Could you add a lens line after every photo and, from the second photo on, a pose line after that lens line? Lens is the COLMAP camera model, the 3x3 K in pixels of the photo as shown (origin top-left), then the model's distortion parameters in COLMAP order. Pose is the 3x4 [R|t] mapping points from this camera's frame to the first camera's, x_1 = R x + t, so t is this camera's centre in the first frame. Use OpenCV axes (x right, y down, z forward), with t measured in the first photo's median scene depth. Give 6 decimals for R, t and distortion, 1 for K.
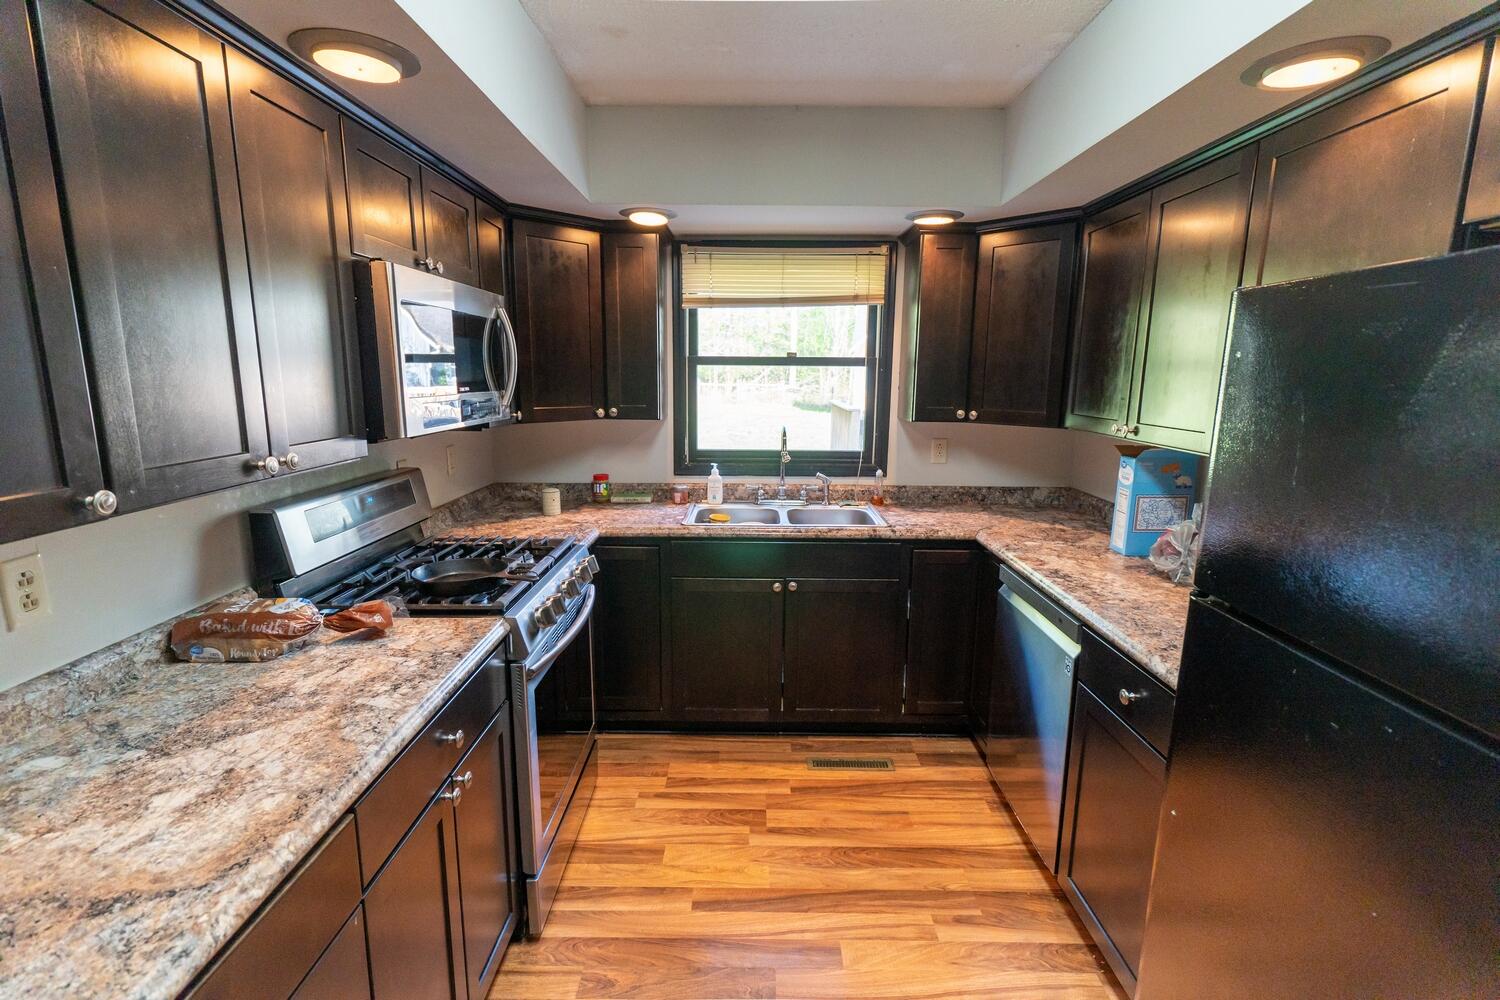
lens RADIAL K [[709.6, 0, 747.6], [0, 709.6, 500.9], [0, 0, 1]] dist [0.002745, -0.000075]
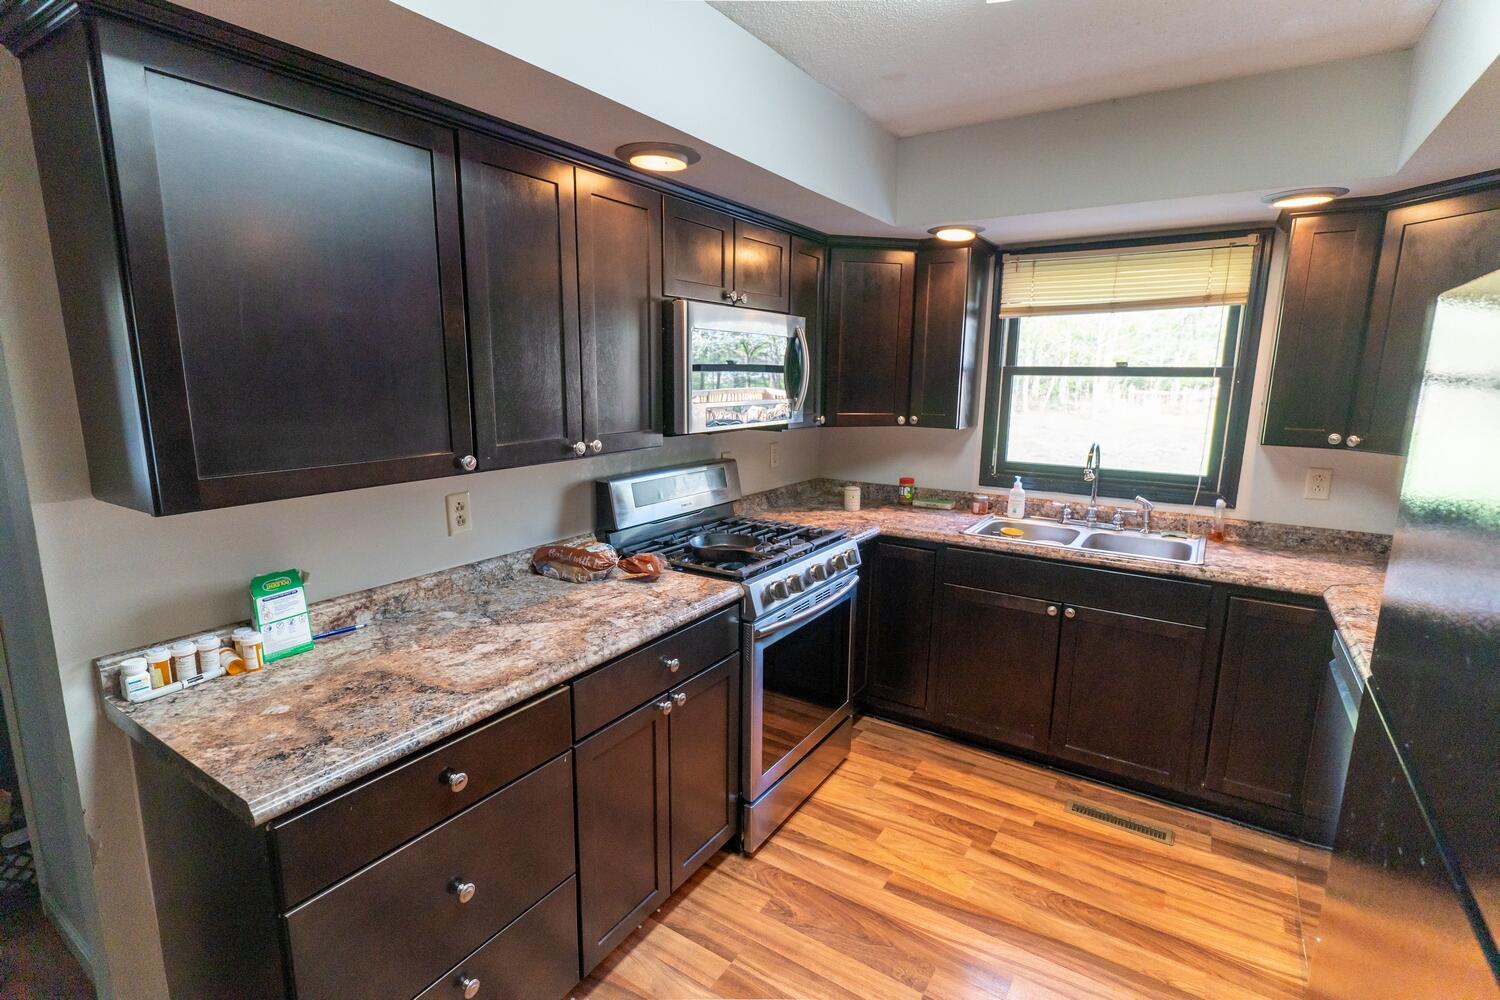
lens RADIAL K [[709.6, 0, 747.6], [0, 709.6, 500.9], [0, 0, 1]] dist [0.002745, -0.000075]
pose [[0.839026, 0.098967, -0.535016, 0.195639], [-0.102170, 0.994484, 0.023734, -0.005363], [0.534413, 0.034749, 0.844509, -0.022322]]
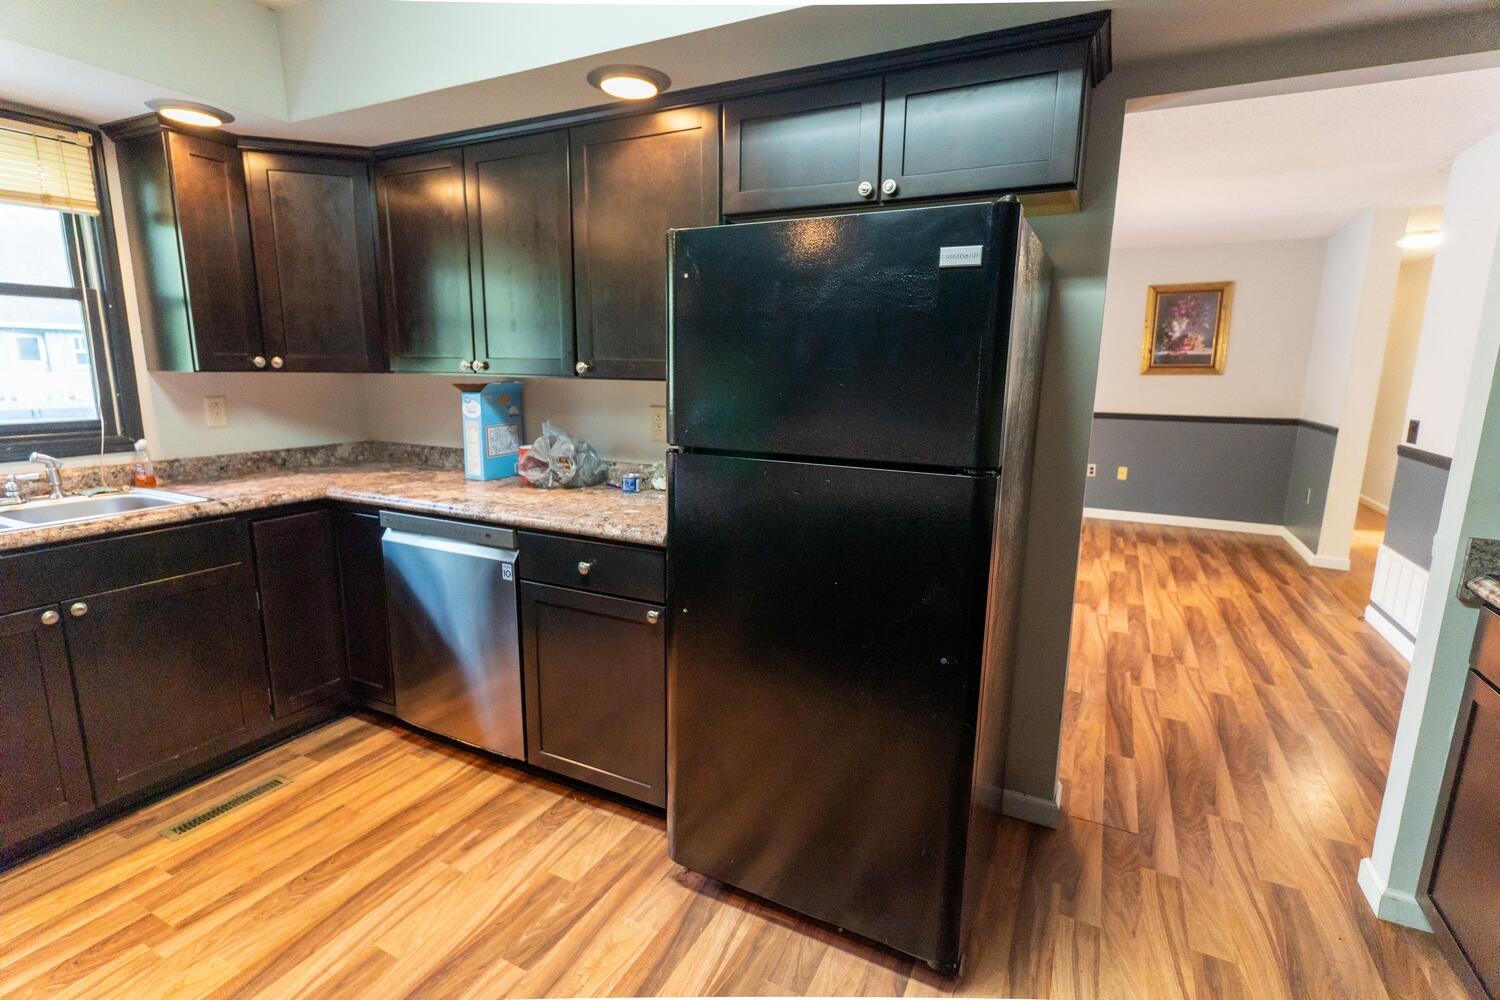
lens RADIAL K [[709.6, 0, 747.6], [0, 709.6, 500.9], [0, 0, 1]] dist [0.002745, -0.000075]
pose [[0.447188, -0.171924, 0.877761, -0.236982], [0.154582, 0.981441, 0.113477, 0.039433], [-0.880981, 0.084941, 0.465466, 0.100431]]
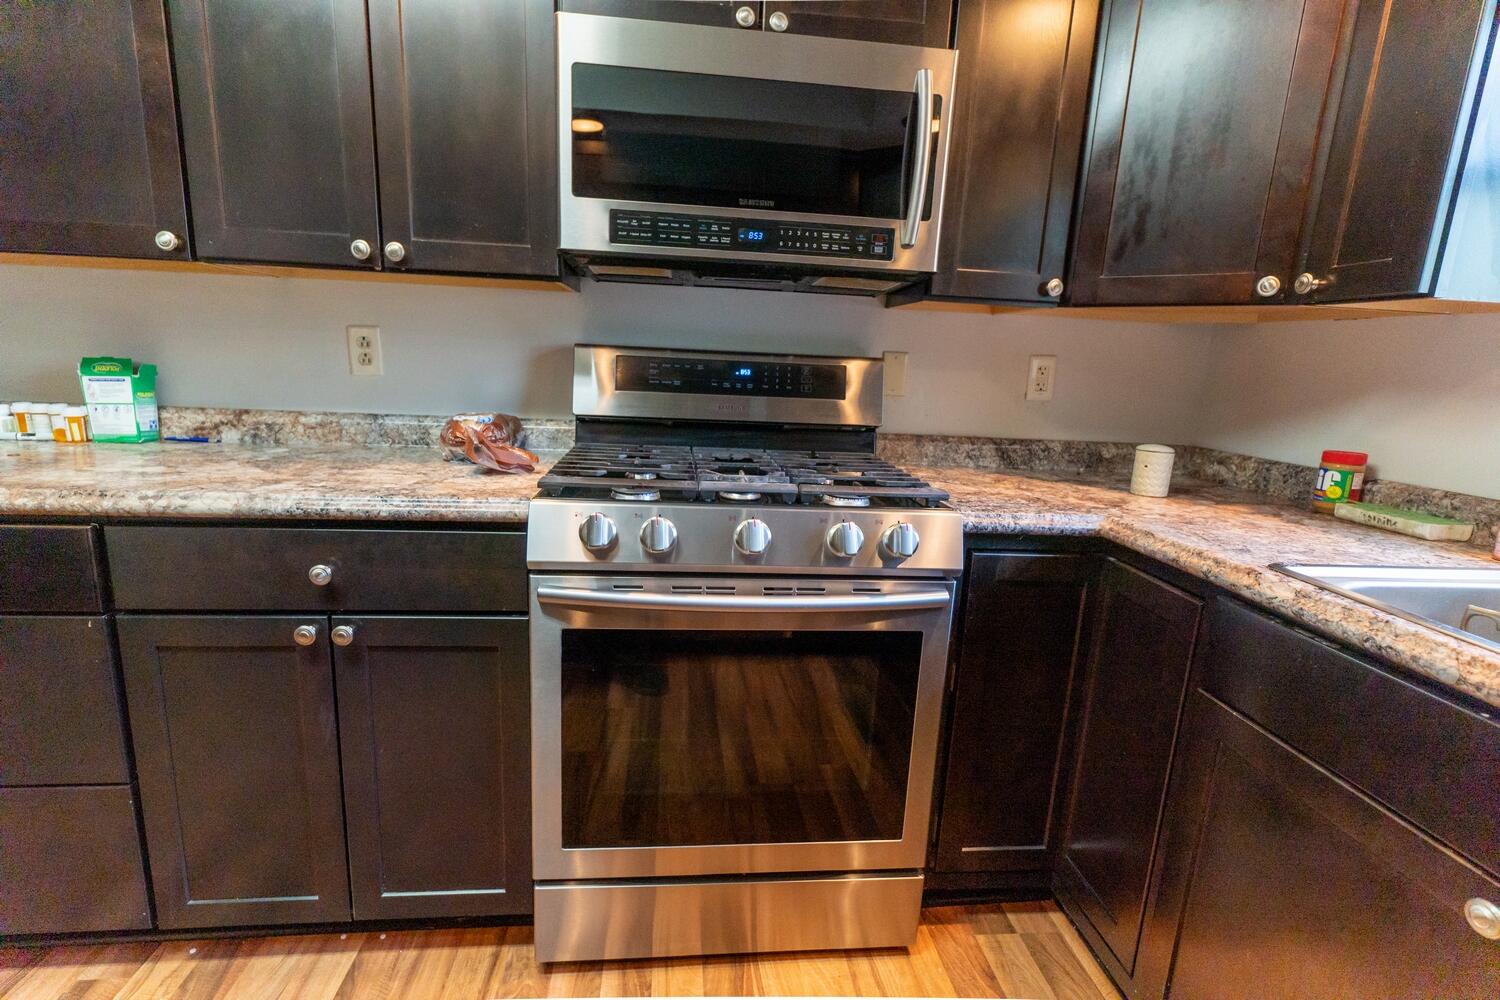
lens RADIAL K [[709.6, 0, 747.6], [0, 709.6, 500.9], [0, 0, 1]] dist [0.002745, -0.000075]
pose [[0.106758, 0.200040, -0.973954, 0.226405], [-0.224510, 0.959104, 0.172380, -0.000948], [0.968606, 0.200259, 0.147303, 0.698756]]
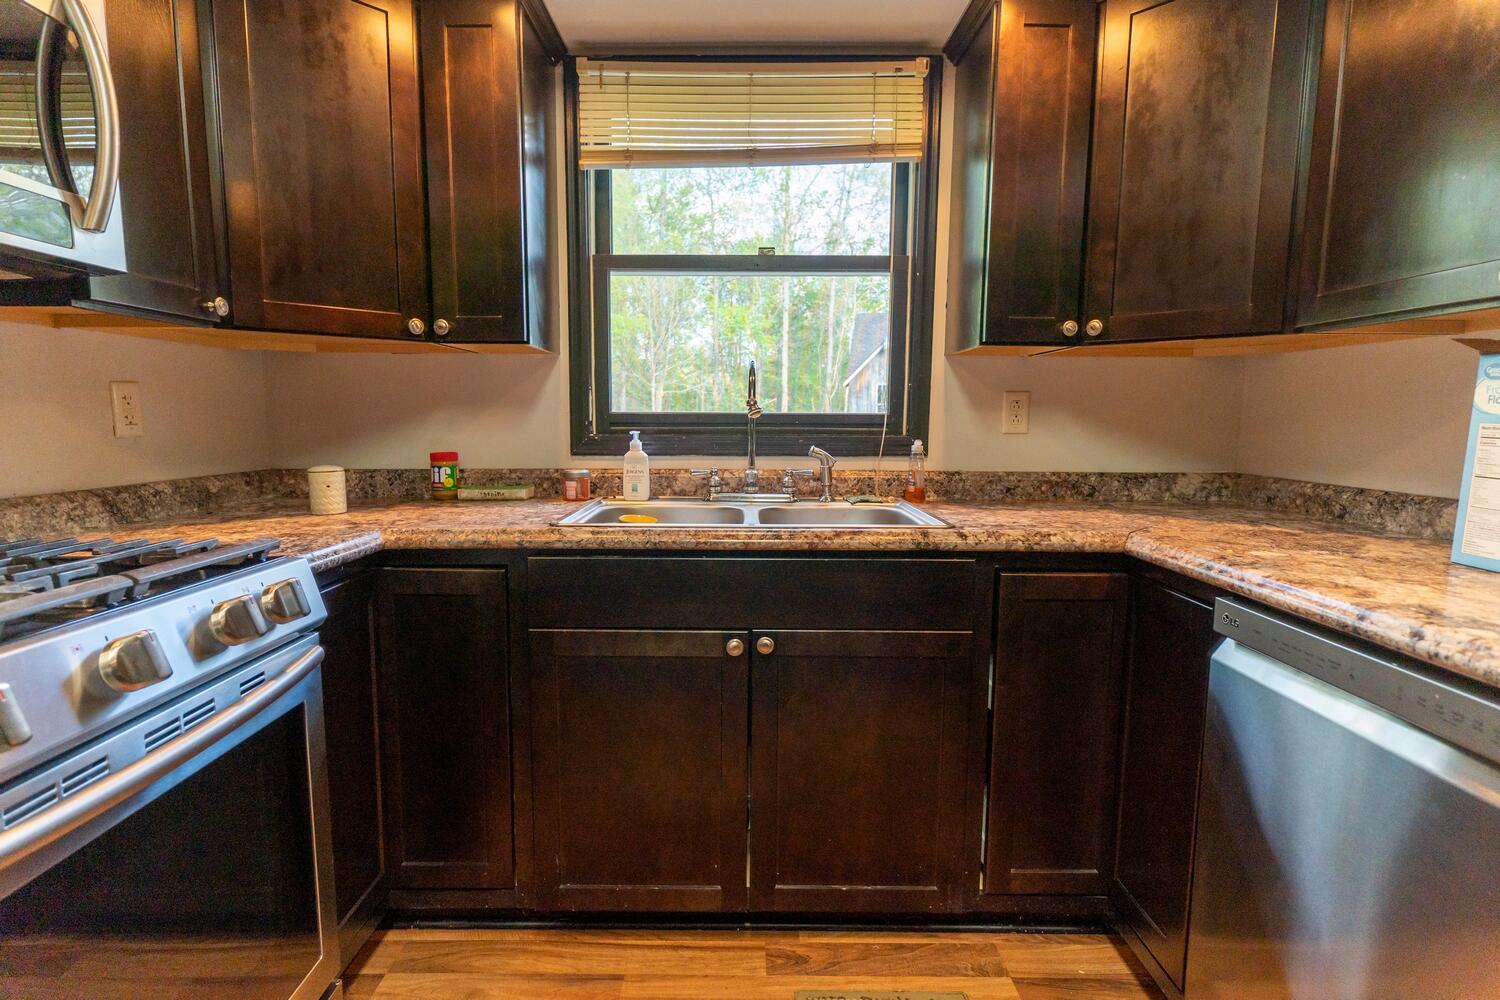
lens RADIAL K [[731.1, 0, 740.8], [0, 731.1, 495.2], [0, 0, 1]] dist [0.002913, -0.000074]
pose [[0.999992, -0.003215, 0.002326, 0.045619], [0.003370, 0.997535, -0.070094, 0.050044], [-0.002095, 0.070101, 0.997538, 0.475915]]
